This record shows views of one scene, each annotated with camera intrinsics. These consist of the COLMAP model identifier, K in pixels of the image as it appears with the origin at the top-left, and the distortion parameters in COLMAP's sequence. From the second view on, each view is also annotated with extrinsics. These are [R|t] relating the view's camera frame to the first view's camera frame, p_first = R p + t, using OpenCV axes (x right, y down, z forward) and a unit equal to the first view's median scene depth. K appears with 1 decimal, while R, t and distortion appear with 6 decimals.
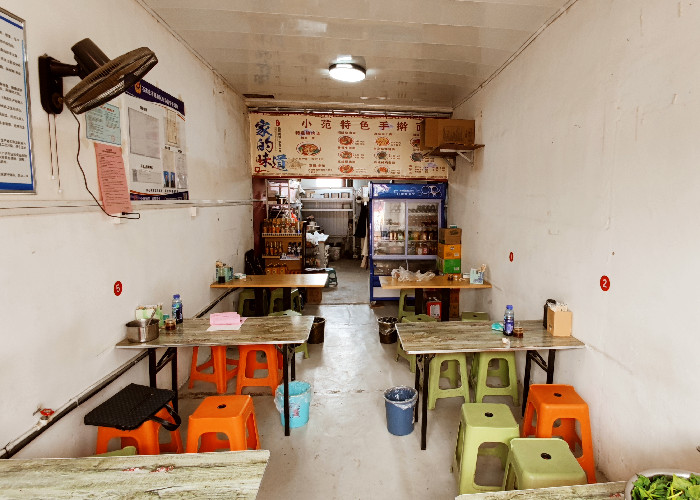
lens RADIAL K [[418.8, 0, 354.0], [0, 418.8, 249.0], [0, 0, 1]] dist [0.002041, -0.023222]
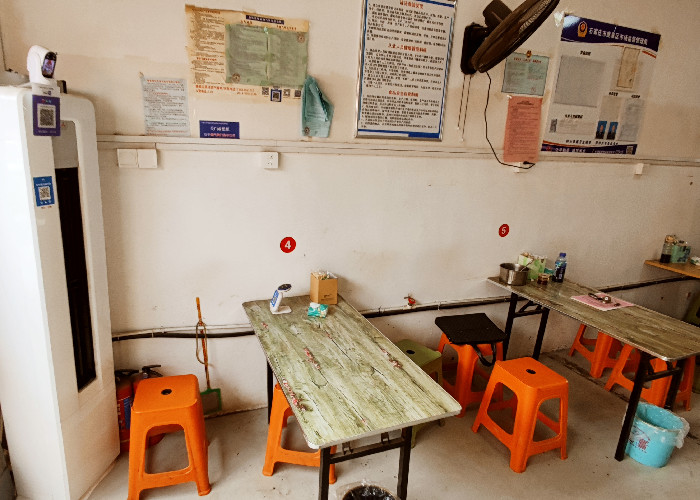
lens RADIAL K [[418.8, 0, 354.0], [0, 418.8, 249.0], [0, 0, 1]] dist [0.002041, -0.023222]
pose [[0.296857, 0.245821, -0.922739, 0.350048], [-0.150959, 0.966228, 0.208841, -0.030351], [0.942914, 0.077300, 0.323941, 0.266816]]
